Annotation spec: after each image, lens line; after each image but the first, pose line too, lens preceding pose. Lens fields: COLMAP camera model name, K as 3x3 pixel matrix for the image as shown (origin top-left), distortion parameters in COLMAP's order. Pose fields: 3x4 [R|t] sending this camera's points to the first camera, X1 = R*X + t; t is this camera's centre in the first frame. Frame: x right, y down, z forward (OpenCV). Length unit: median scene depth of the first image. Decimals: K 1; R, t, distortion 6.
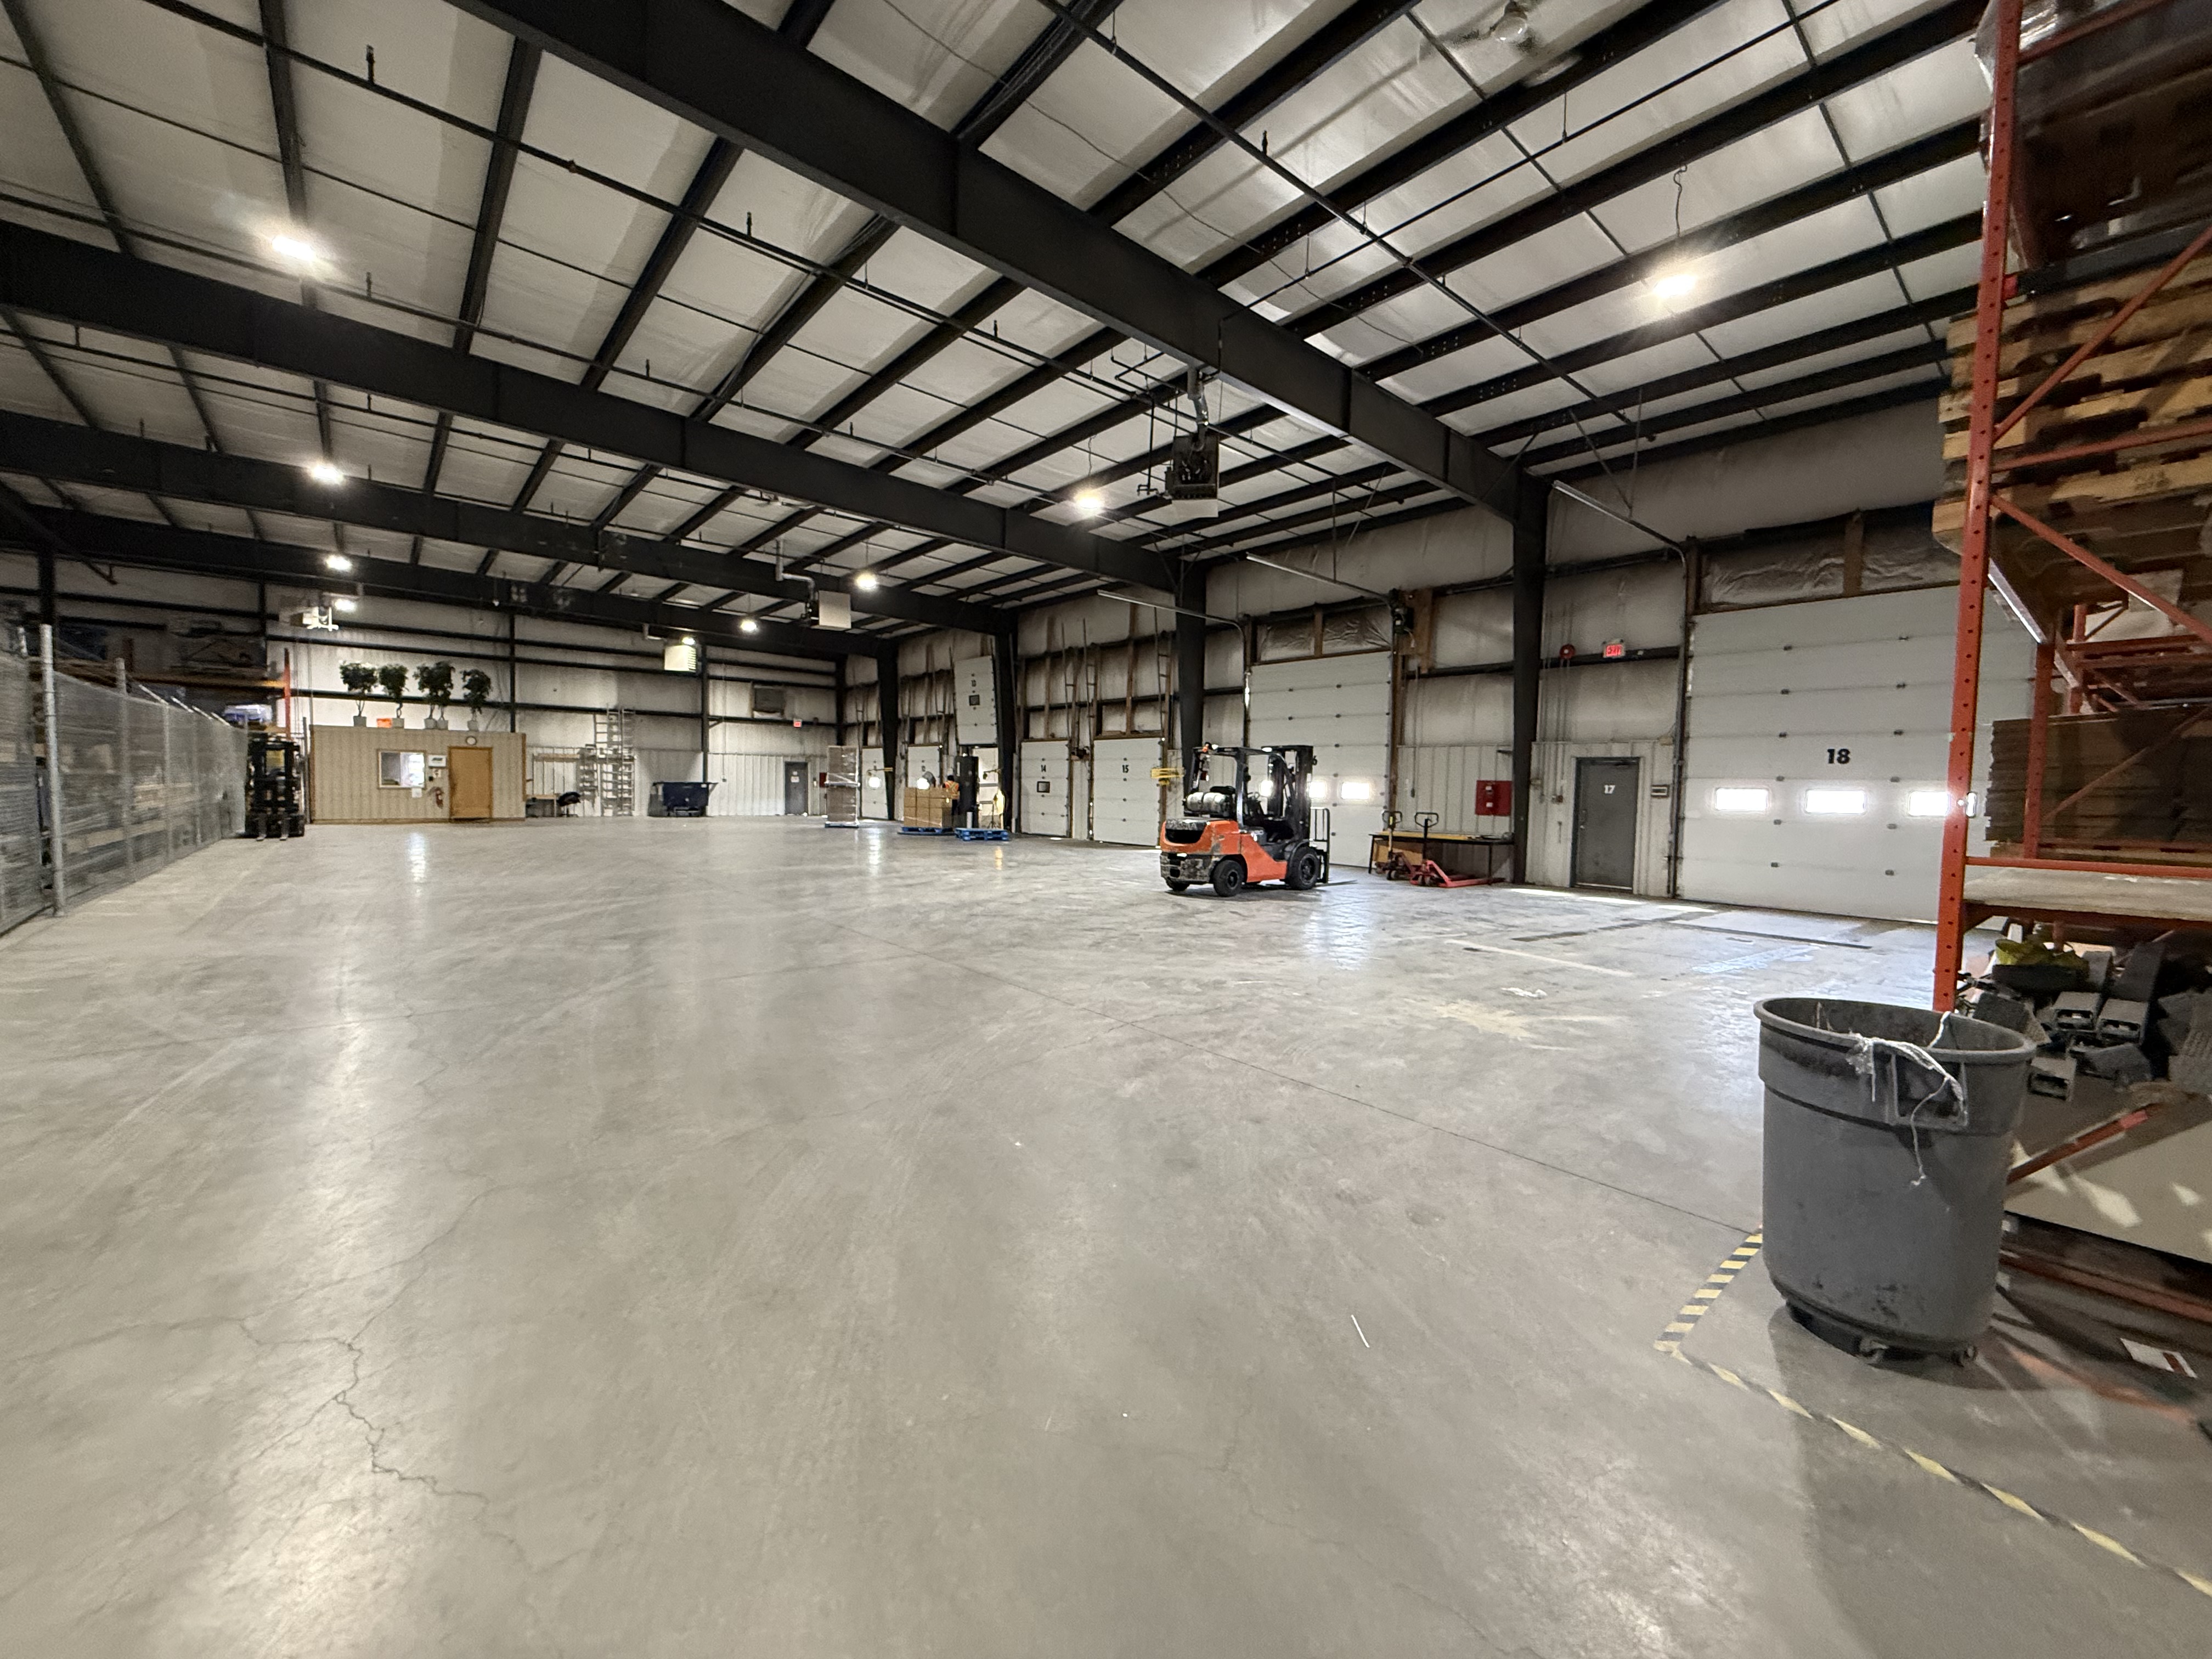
lens RADIAL K [[879.1, 0, 1101.1], [0, 879.1, 824.3], [0, 0, 1]] dist [-0.002084, 0.000055]
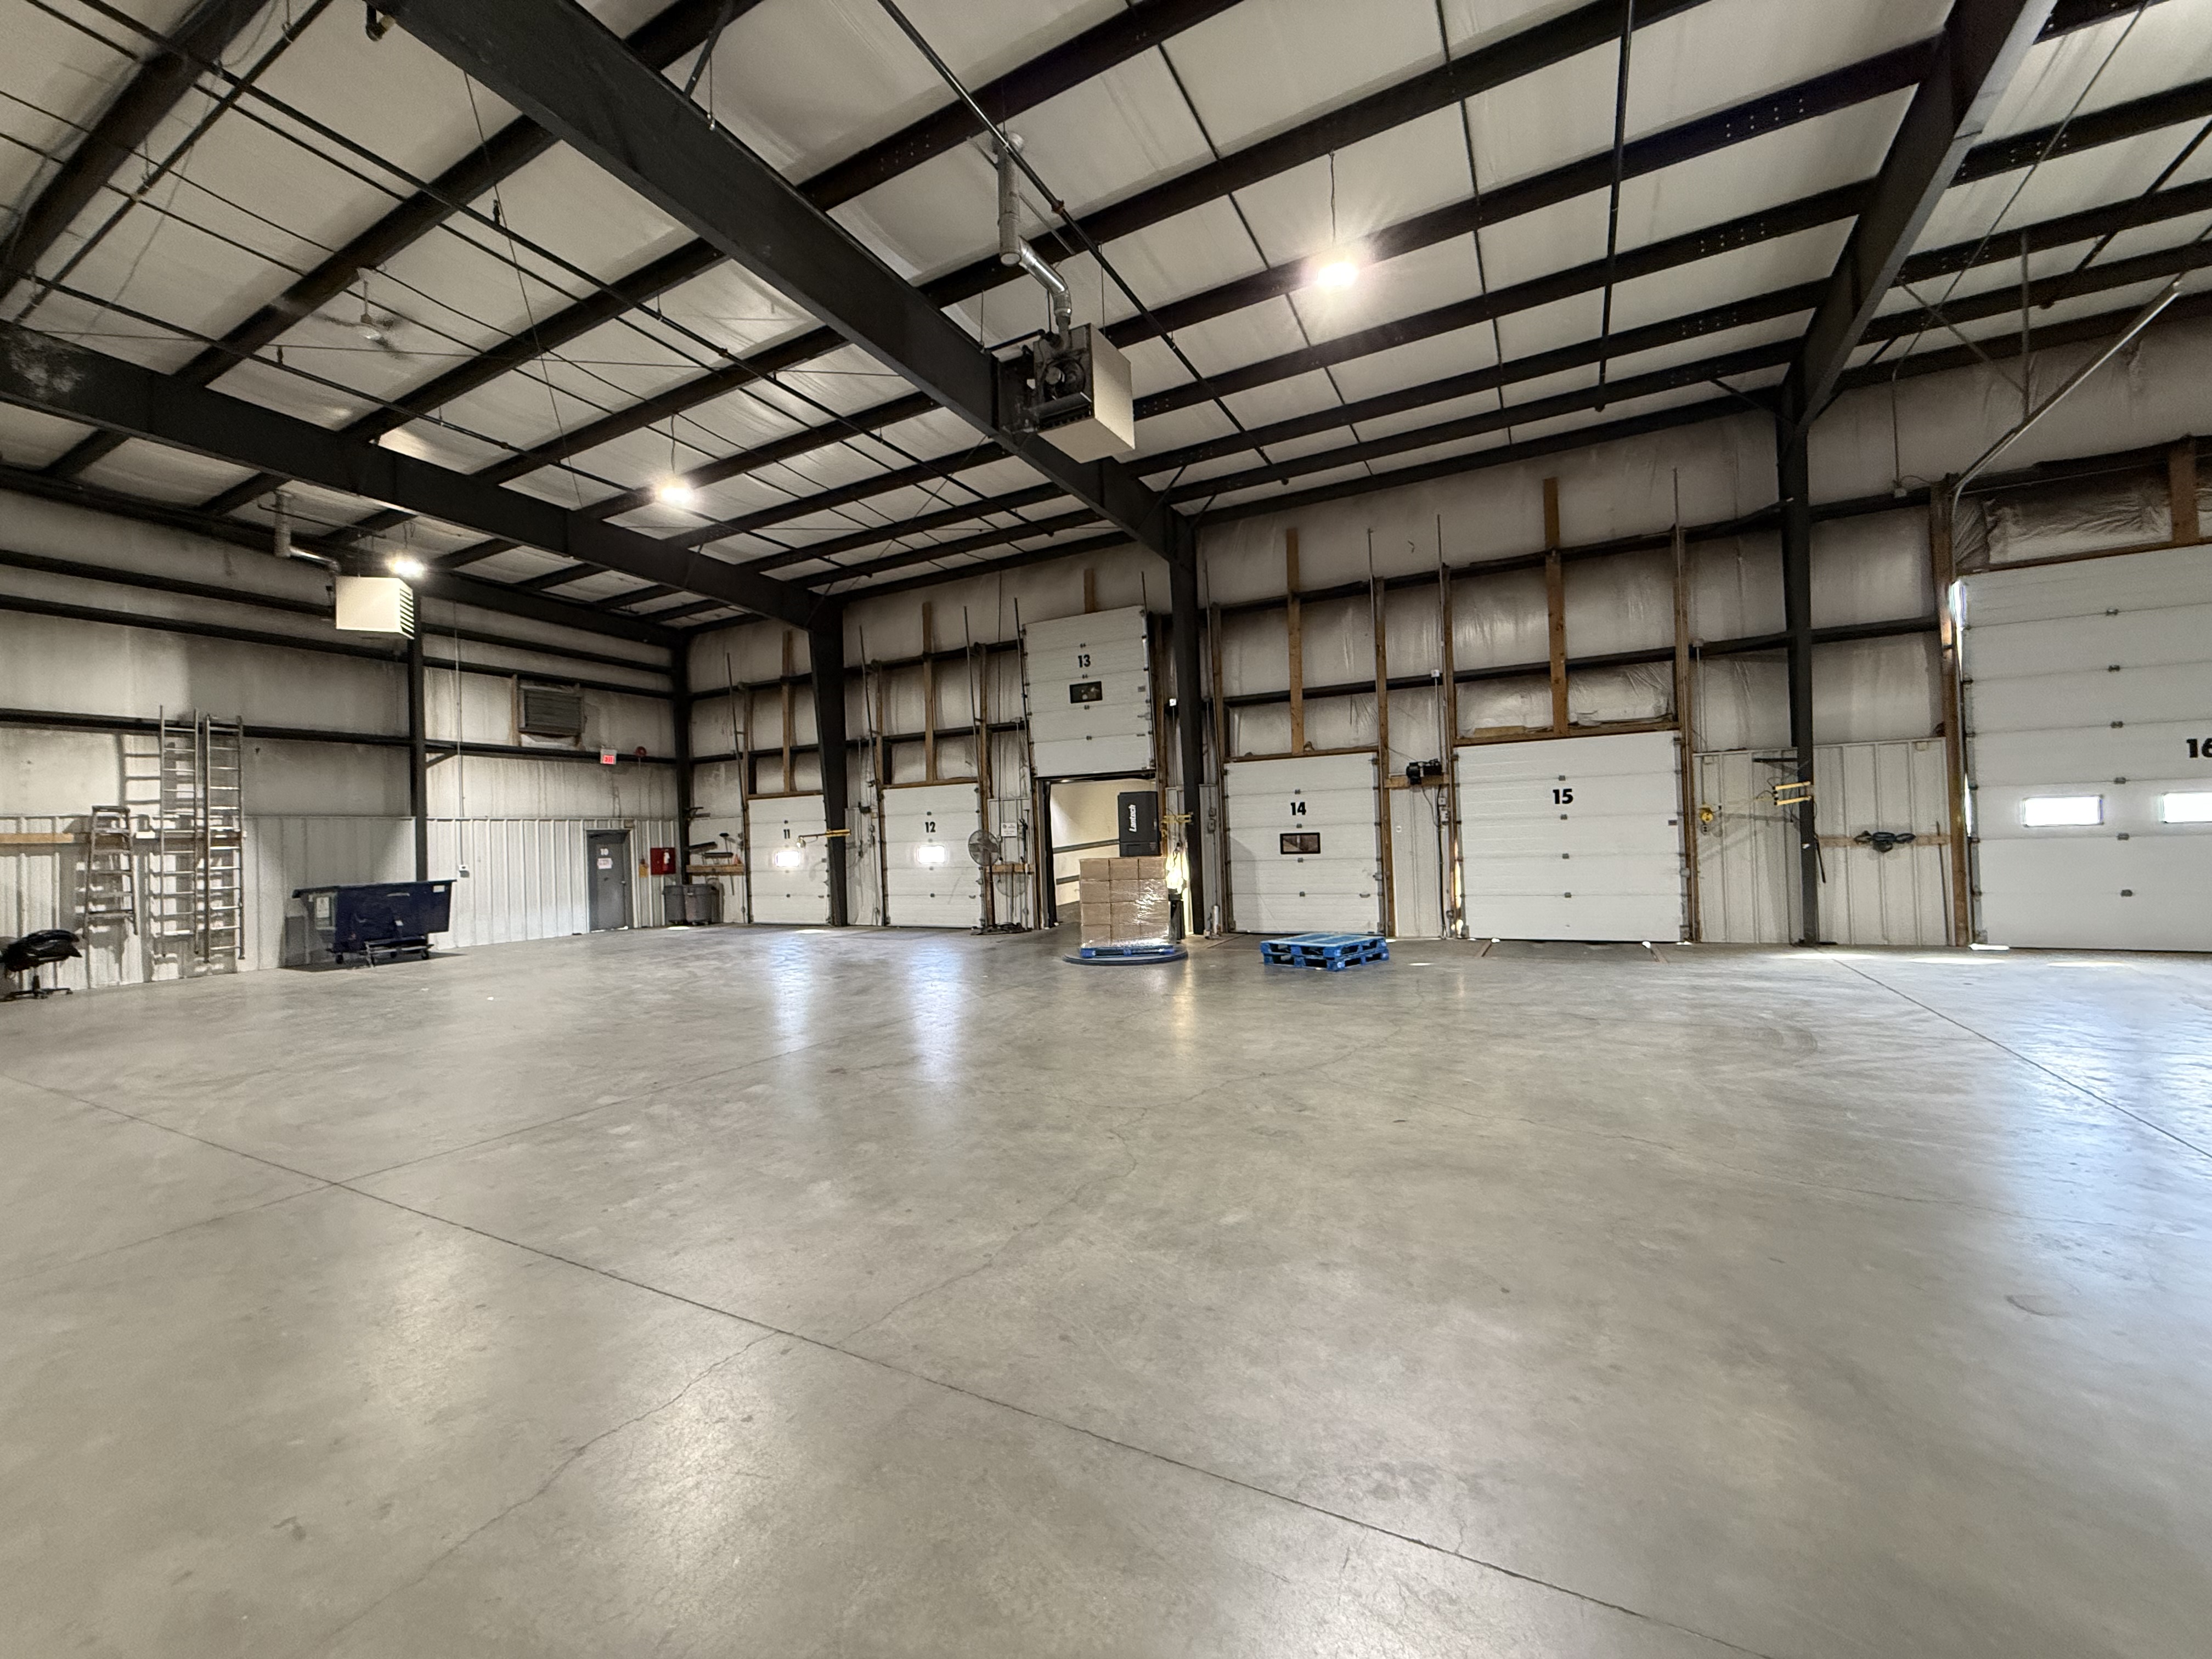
lens RADIAL K [[879.1, 0, 1101.1], [0, 879.1, 824.3], [0, 0, 1]] dist [-0.002084, 0.000055]
pose [[0.926436, -0.048500, 0.373314, -0.358224], [0.072817, 0.996025, -0.051305, -0.034103], [-0.369342, 0.074714, 0.926285, 0.532027]]
